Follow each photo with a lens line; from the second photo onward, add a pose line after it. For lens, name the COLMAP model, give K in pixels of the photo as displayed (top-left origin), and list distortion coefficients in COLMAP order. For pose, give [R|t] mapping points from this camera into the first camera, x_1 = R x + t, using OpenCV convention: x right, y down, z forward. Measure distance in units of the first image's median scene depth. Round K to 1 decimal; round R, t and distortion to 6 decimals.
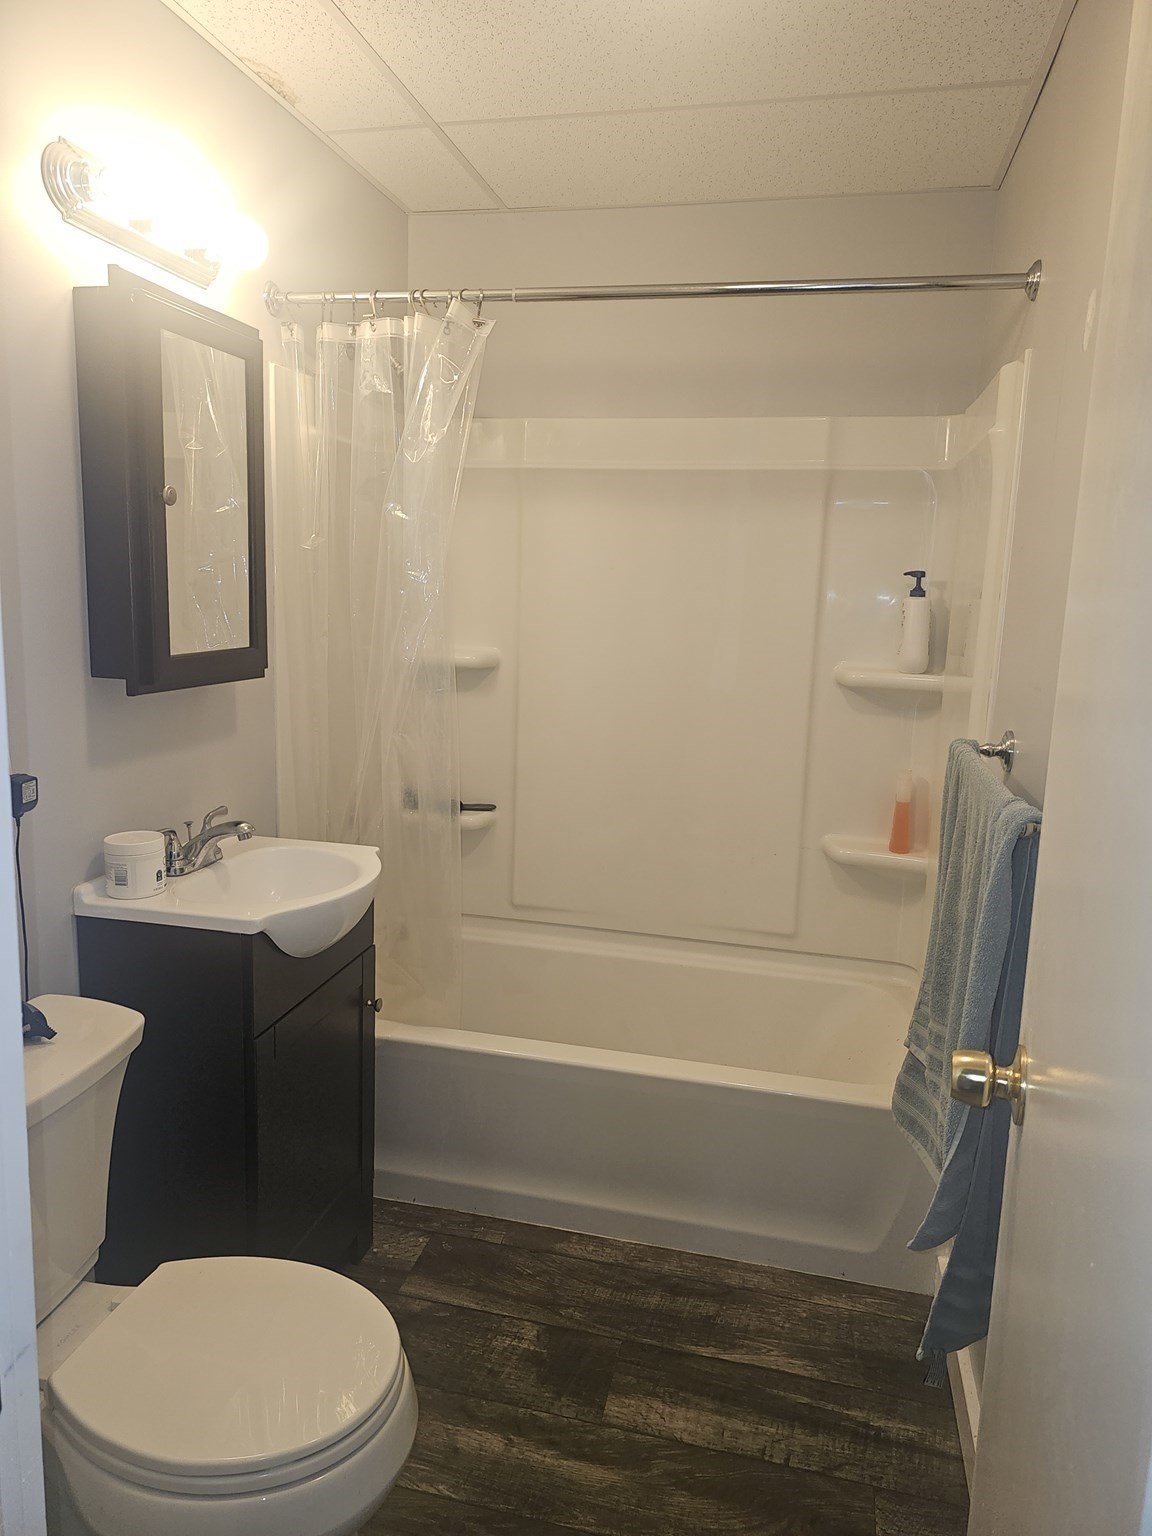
lens RADIAL K [[1030.3, 0, 571.1], [0, 1030.3, 775.0], [0, 0, 1]] dist [0.042985, -0.040600]
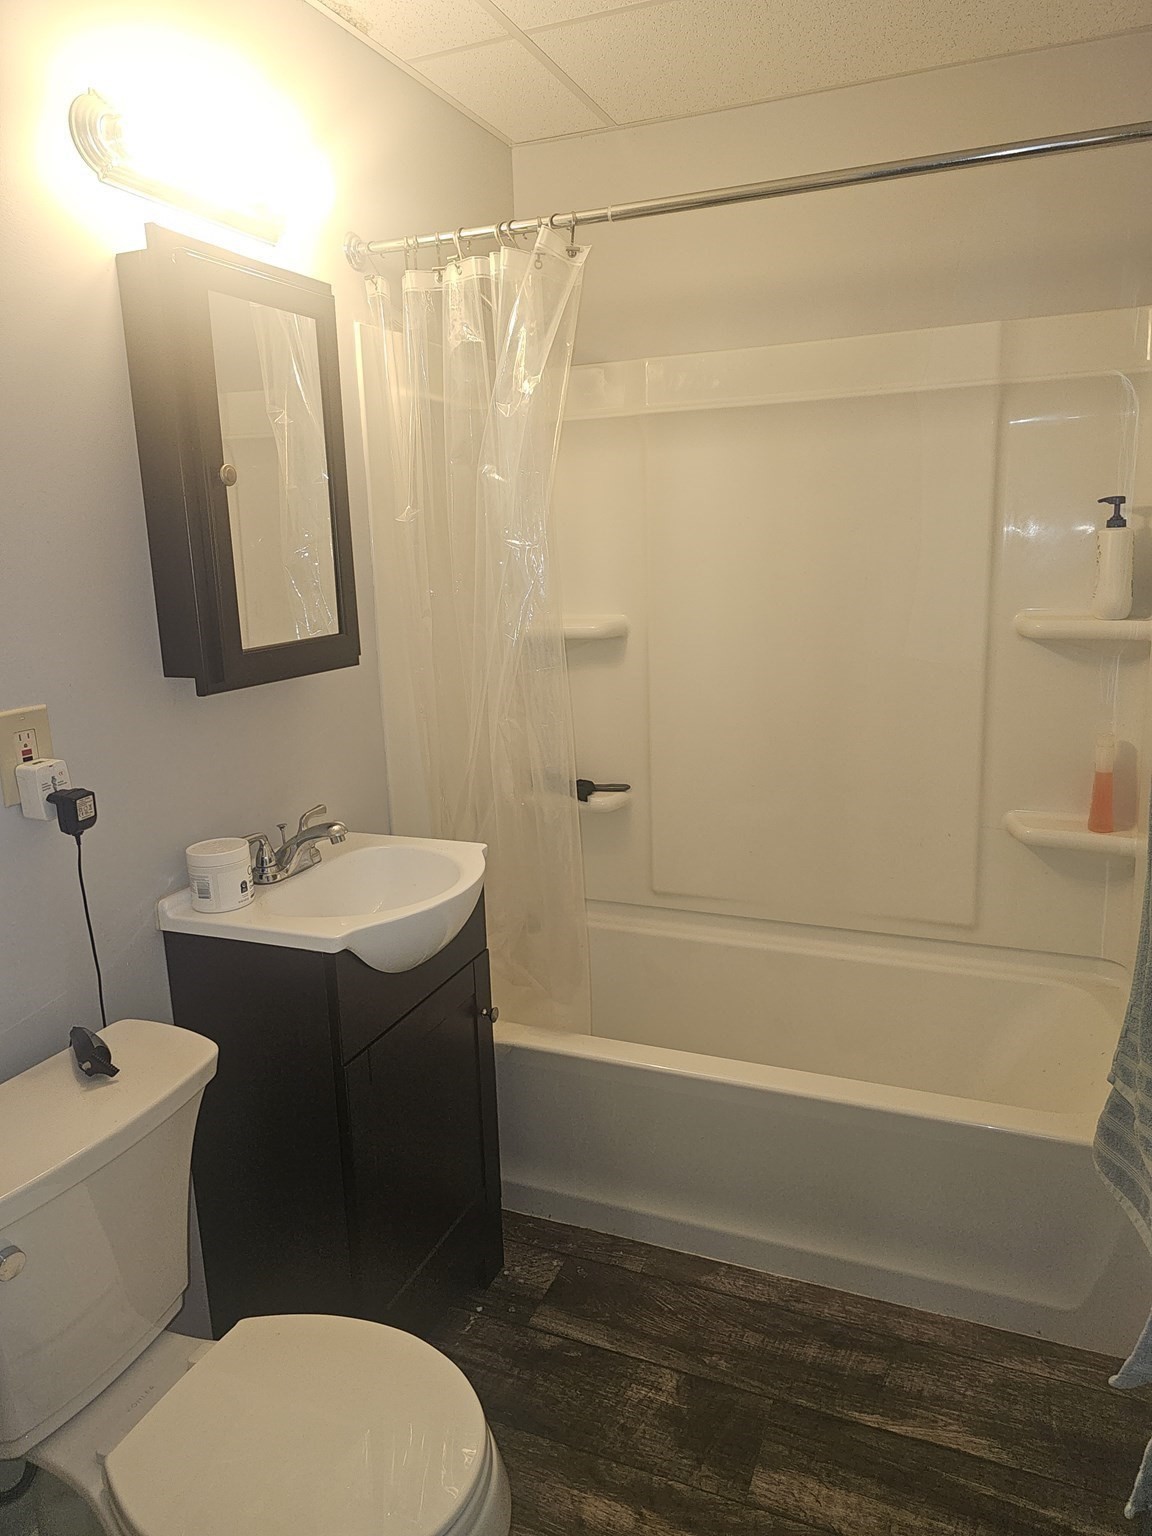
lens RADIAL K [[1030.3, 0, 577.8], [0, 1030.3, 760.3], [0, 0, 1]] dist [0.042985, -0.040600]
pose [[0.985775, -0.030935, -0.165196, 0.046816], [0.035329, 0.999094, 0.023726, -0.023404], [0.164313, -0.029225, 0.985975, 0.114747]]
